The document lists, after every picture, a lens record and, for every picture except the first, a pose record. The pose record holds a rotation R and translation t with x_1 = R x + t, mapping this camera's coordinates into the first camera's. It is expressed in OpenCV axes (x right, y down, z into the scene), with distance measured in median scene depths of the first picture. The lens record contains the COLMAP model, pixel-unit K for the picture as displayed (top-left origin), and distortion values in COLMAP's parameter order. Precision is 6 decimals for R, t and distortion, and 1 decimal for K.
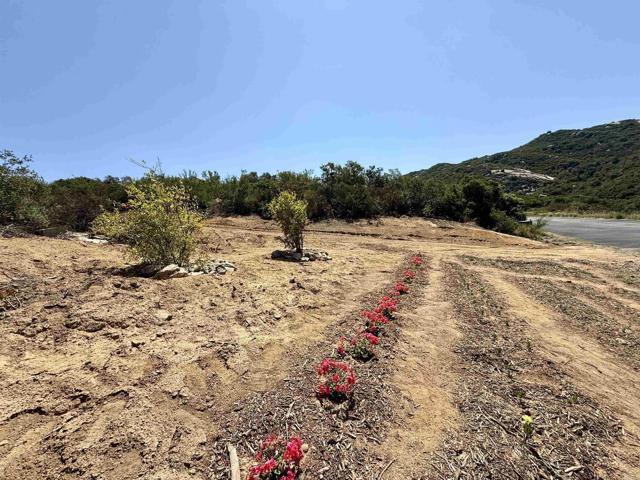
lens RADIAL K [[255.4, 0, 317.3], [0, 255.4, 243.1], [0, 0, 1]] dist [0.001009, -0.000289]
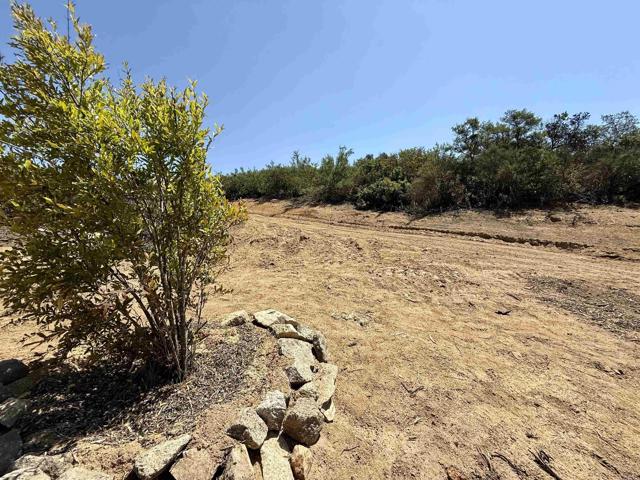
lens RADIAL K [[255.4, 0, 317.7], [0, 255.4, 237.5], [0, 0, 1]] dist [0.001009, -0.000289]
pose [[0.875891, 0.059295, -0.478853, 0.040476], [-0.053831, 0.998233, 0.025143, -0.025927], [0.479498, 0.003755, 0.877535, 0.302875]]
